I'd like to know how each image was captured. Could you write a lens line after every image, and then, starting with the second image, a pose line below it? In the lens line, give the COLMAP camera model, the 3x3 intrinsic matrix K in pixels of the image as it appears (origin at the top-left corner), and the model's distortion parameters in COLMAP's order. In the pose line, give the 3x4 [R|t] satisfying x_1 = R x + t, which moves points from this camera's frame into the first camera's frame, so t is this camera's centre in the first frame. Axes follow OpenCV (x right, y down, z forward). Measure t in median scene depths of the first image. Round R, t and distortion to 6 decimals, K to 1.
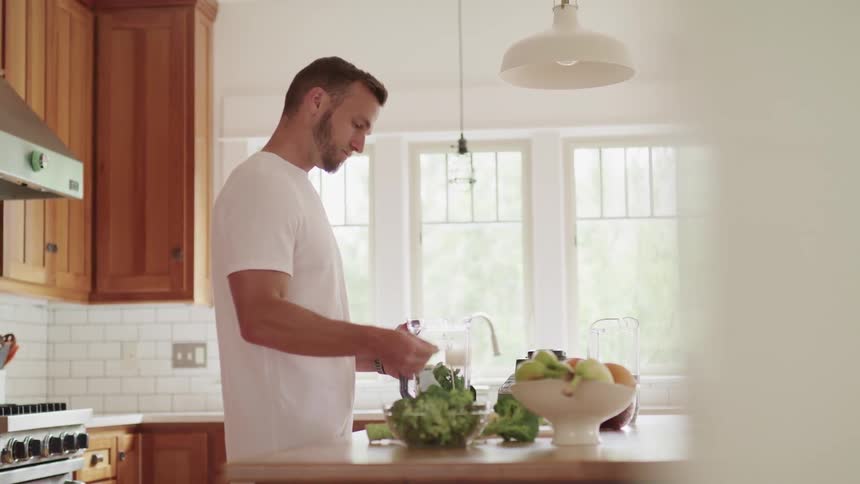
lens RADIAL K [[1468.2, 0, 430.0], [0, 1468.2, 242.0], [0, 0, 1]] dist [0.018916, -0.078322]
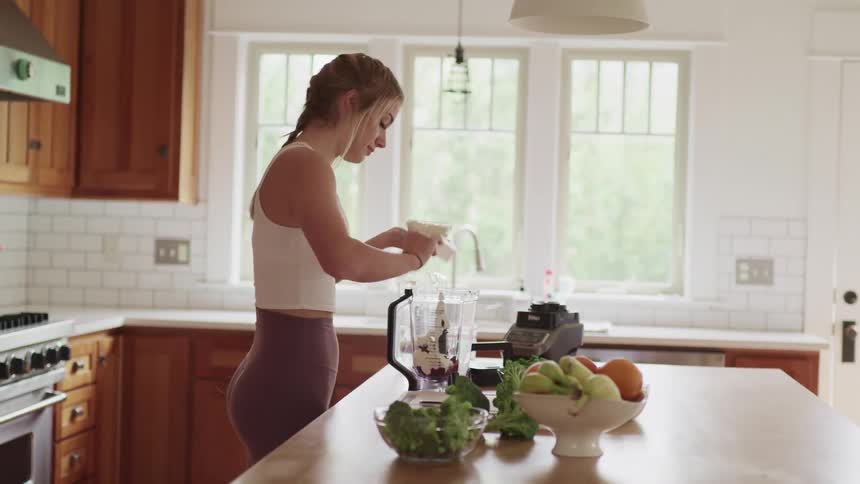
lens RADIAL K [[1468.2, 0, 430.0], [0, 1468.2, 242.0], [0, 0, 1]] dist [0.018916, -0.078322]
pose [[0.998767, 0.045768, 0.019254, -0.011680], [-0.047555, 0.993248, 0.105817, -0.049355], [-0.014281, -0.106602, 0.994199, 0.018953]]
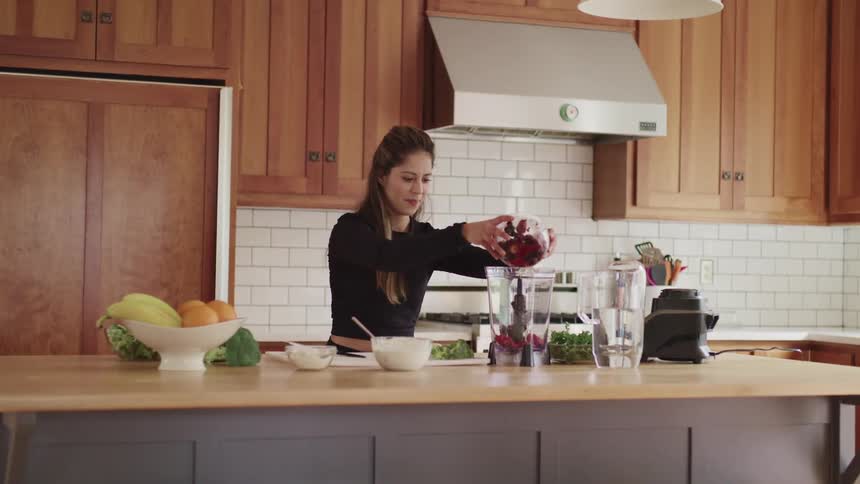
lens RADIAL K [[1468.2, 0, 430.0], [0, 1468.2, 242.0], [0, 0, 1]] dist [0.018916, -0.078322]
pose [[0.464199, 0.009478, -0.885680, 0.631019], [0.056945, 0.997555, 0.040521, -0.004650], [0.883898, -0.069245, 0.462524, 0.296244]]
